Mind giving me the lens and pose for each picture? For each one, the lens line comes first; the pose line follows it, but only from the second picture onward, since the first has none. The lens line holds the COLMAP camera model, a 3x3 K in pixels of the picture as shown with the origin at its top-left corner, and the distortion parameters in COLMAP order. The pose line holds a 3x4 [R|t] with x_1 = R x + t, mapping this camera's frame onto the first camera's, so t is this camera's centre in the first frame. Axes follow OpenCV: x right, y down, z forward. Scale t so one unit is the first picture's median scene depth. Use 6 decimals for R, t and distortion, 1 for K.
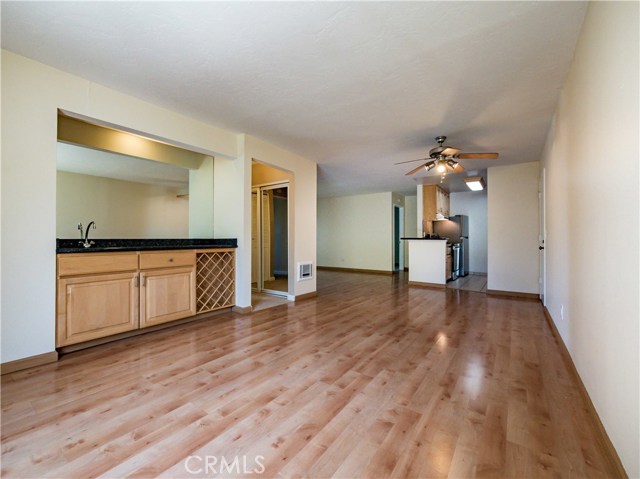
lens RADIAL K [[273.1, 0, 320.0], [0, 273.1, 239.5], [0, 0, 1]] dist [-0.008168, -0.000291]
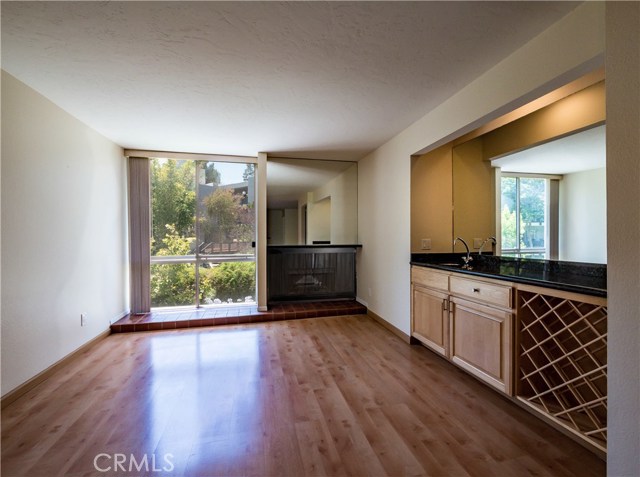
lens RADIAL K [[273.1, 0, 320.0], [0, 273.1, 238.5], [0, 0, 1]] dist [-0.008168, -0.000291]
pose [[-0.650340, 0.003121, -0.759637, 0.314594], [-0.002544, 0.999977, 0.006286, -0.078107], [0.759639, 0.006020, -0.650317, 1.404040]]
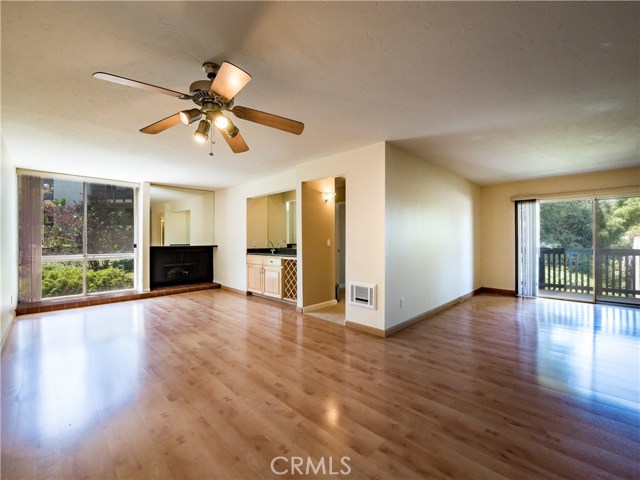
lens RADIAL K [[275.1, 0, 320.0], [0, 275.1, 240.0], [0, 0, 1]] dist [-0.000882, -0.000140]
pose [[-0.159867, -0.006887, -0.987114, 1.400413], [-0.001309, 0.999976, -0.006765, -0.064342], [0.987138, 0.000211, -0.159873, 1.938881]]
